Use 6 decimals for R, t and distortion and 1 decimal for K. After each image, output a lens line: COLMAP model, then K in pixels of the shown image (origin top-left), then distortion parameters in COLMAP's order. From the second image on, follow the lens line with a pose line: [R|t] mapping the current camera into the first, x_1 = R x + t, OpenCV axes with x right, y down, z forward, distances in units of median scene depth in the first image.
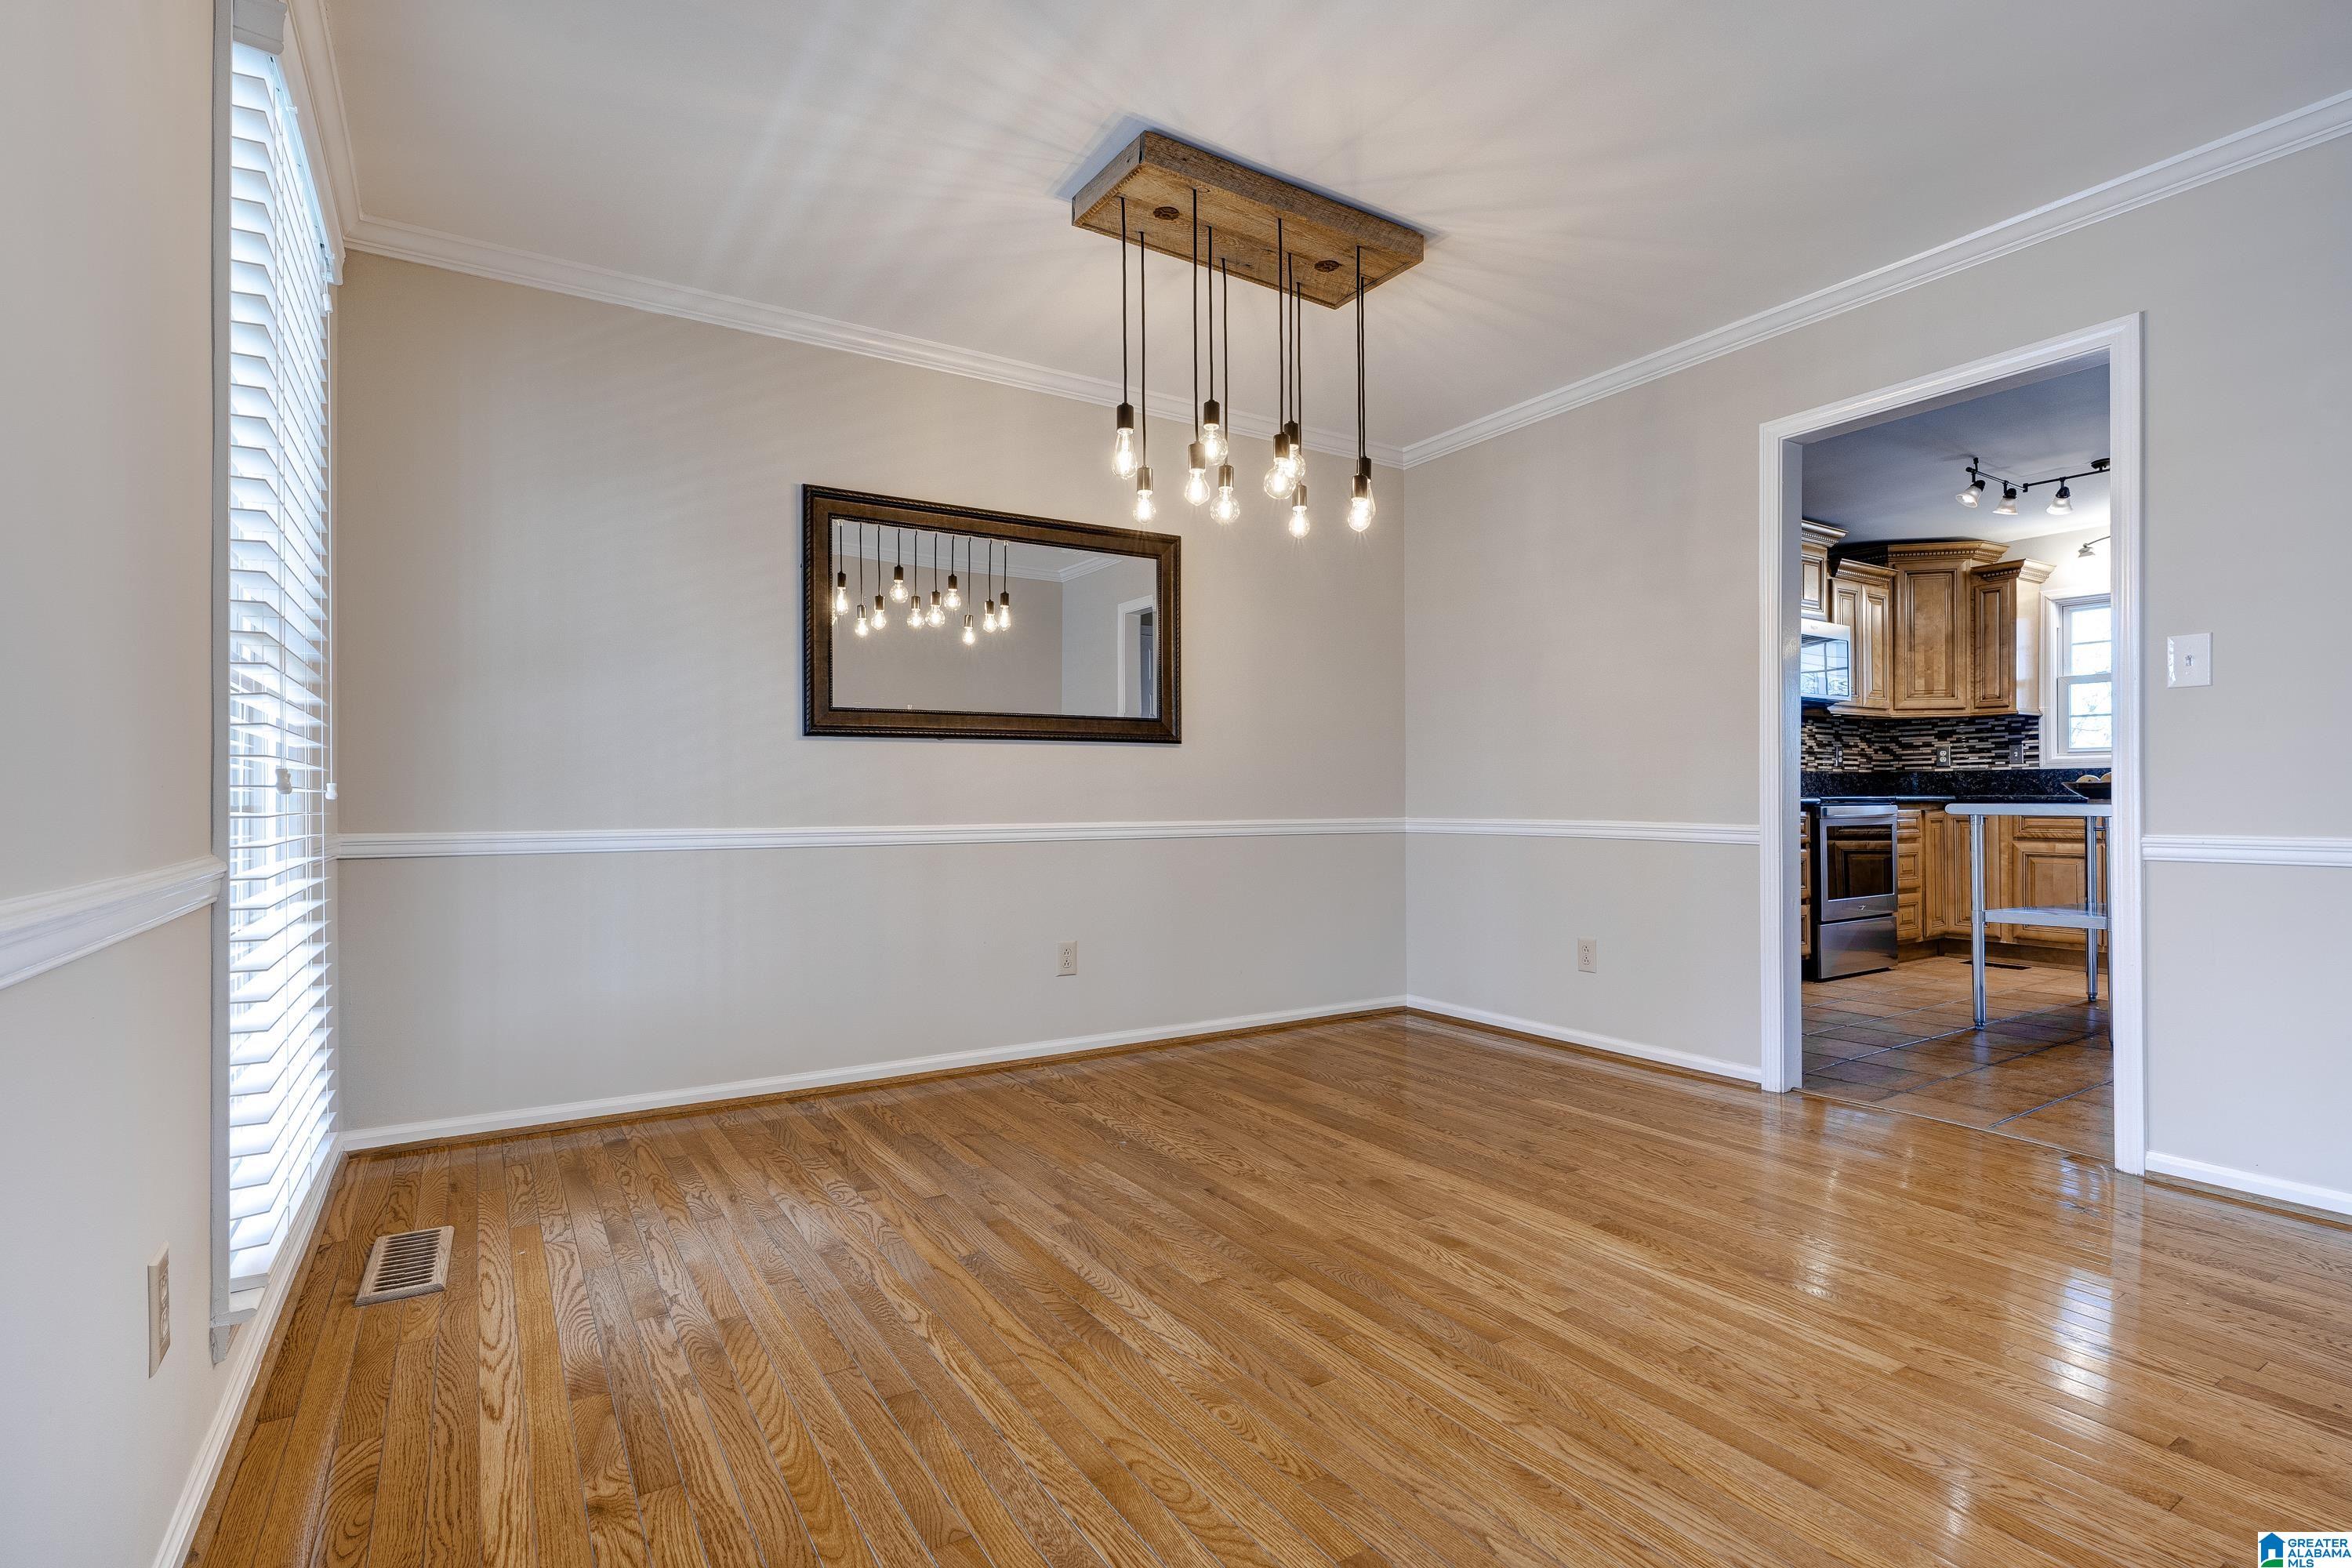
lens RADIAL K [[1076.0, 0, 1174.6], [0, 1076.0, 791.0], [0, 0, 1]] dist [-0.005296, -0.000156]
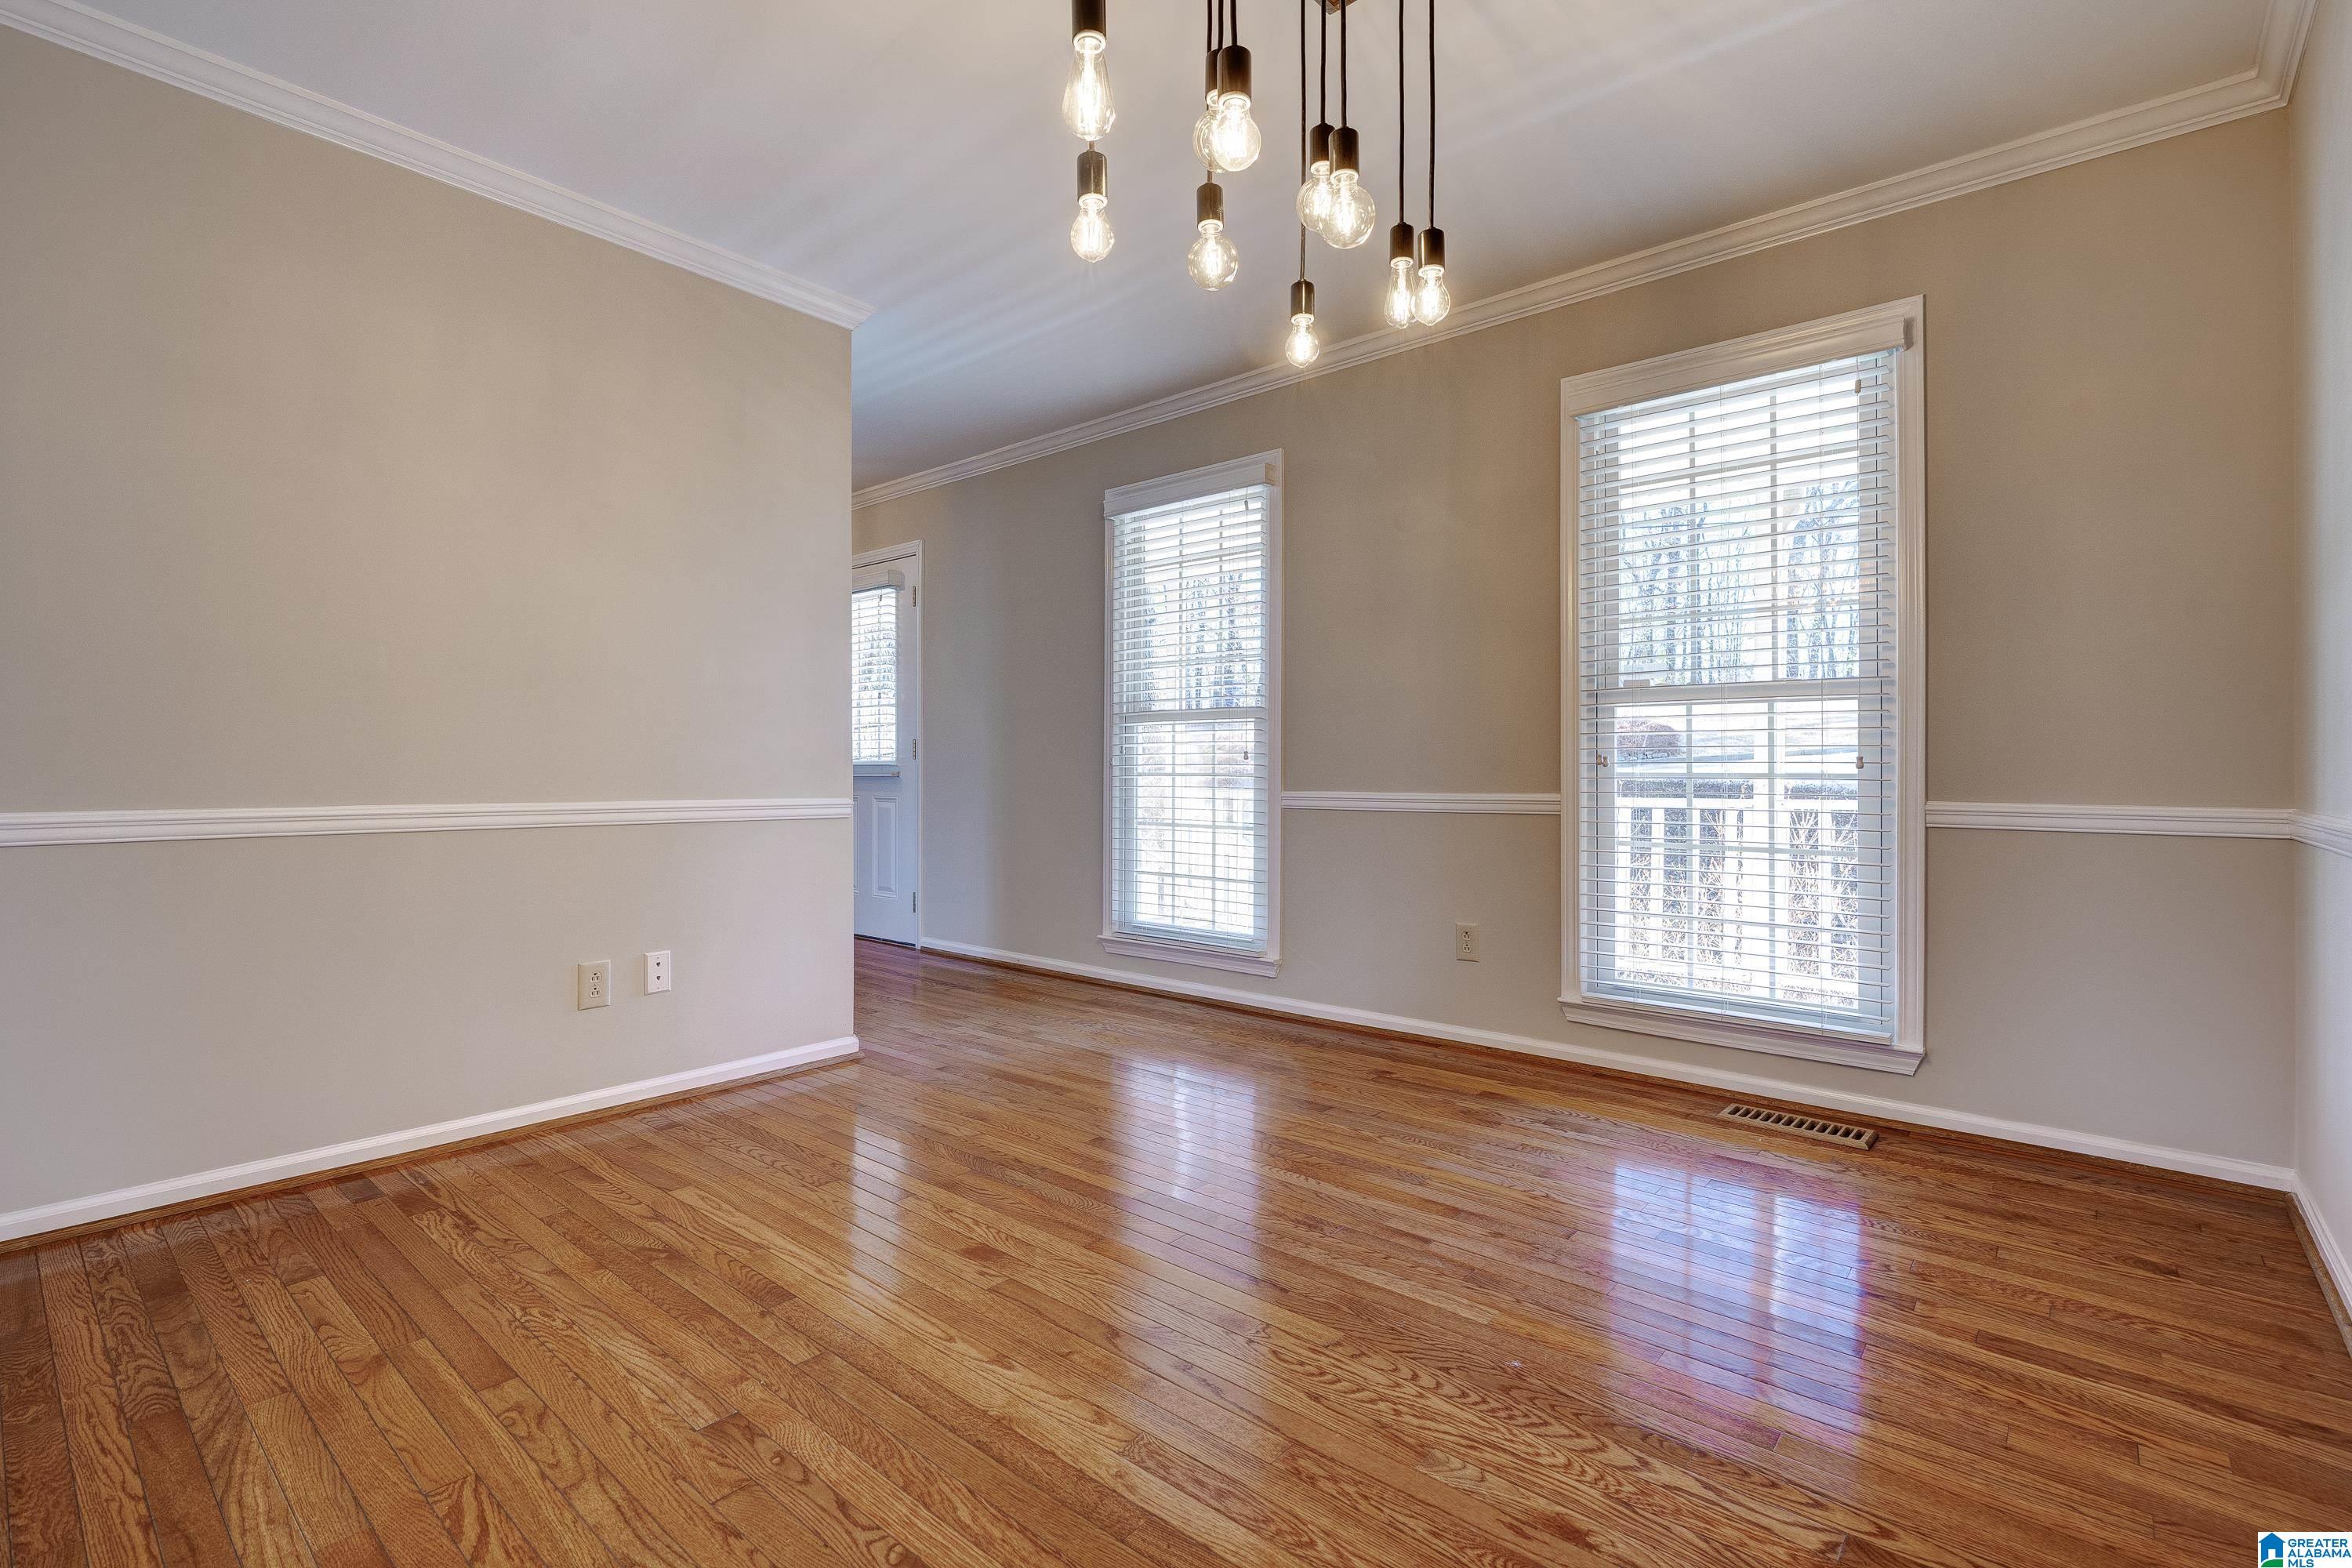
lens RADIAL K [[1071.4, 0, 1168.8], [0, 1071.4, 783.9], [0, 0, 1]] dist [0.005554, 0.000247]
pose [[-0.957859, 0.005594, -0.287185, 0.359801], [0.004399, 0.999979, 0.004805, 0.016591], [0.287206, 0.003340, -0.957863, 1.902580]]
